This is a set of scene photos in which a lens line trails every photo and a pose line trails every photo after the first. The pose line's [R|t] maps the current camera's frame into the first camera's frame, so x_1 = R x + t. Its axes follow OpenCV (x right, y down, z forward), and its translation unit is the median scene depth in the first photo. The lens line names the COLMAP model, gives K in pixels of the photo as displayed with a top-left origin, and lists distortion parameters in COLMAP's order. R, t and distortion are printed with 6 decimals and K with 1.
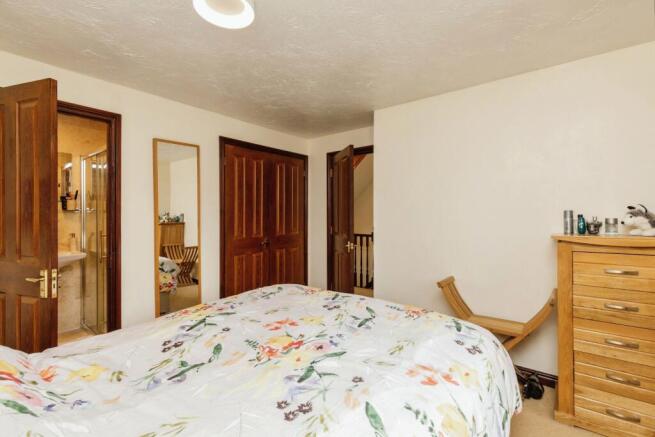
lens RADIAL K [[296.9, 0, 330.0], [0, 296.9, 215.8], [0, 0, 1]] dist [0.003957, -0.000013]
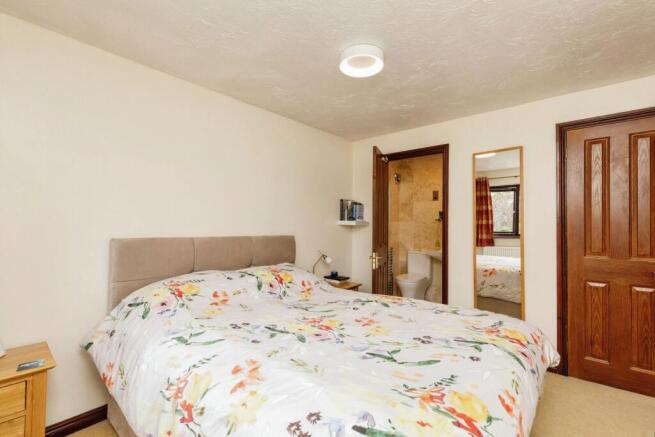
lens RADIAL K [[296.9, 0, 330.4], [0, 296.9, 218.4], [0, 0, 1]] dist [0.003957, -0.000013]
pose [[-0.054280, -0.010370, -0.998472, 0.937830], [-0.013460, 0.999863, -0.009652, -0.002736], [0.998435, 0.012916, -0.054412, 0.917838]]
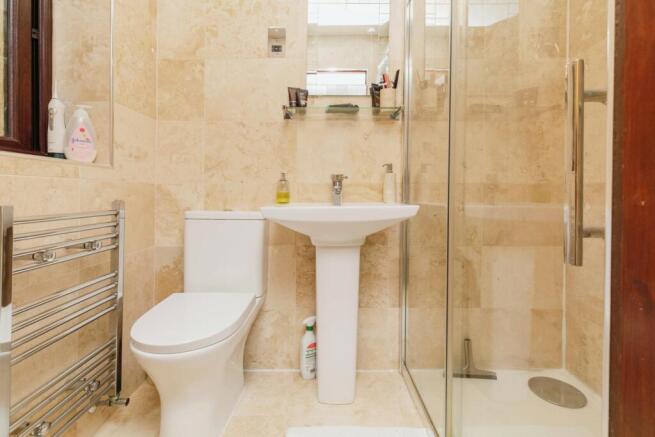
lens RADIAL K [[296.9, 0, 330.6], [0, 296.9, 216.0], [0, 0, 1]] dist [0.003957, -0.000013]
pose [[0.617425, 0.007711, -0.786592, -1.151372], [-0.019591, 0.999793, -0.005577, 0.304365], [0.786386, 0.018854, 0.617448, 1.337218]]
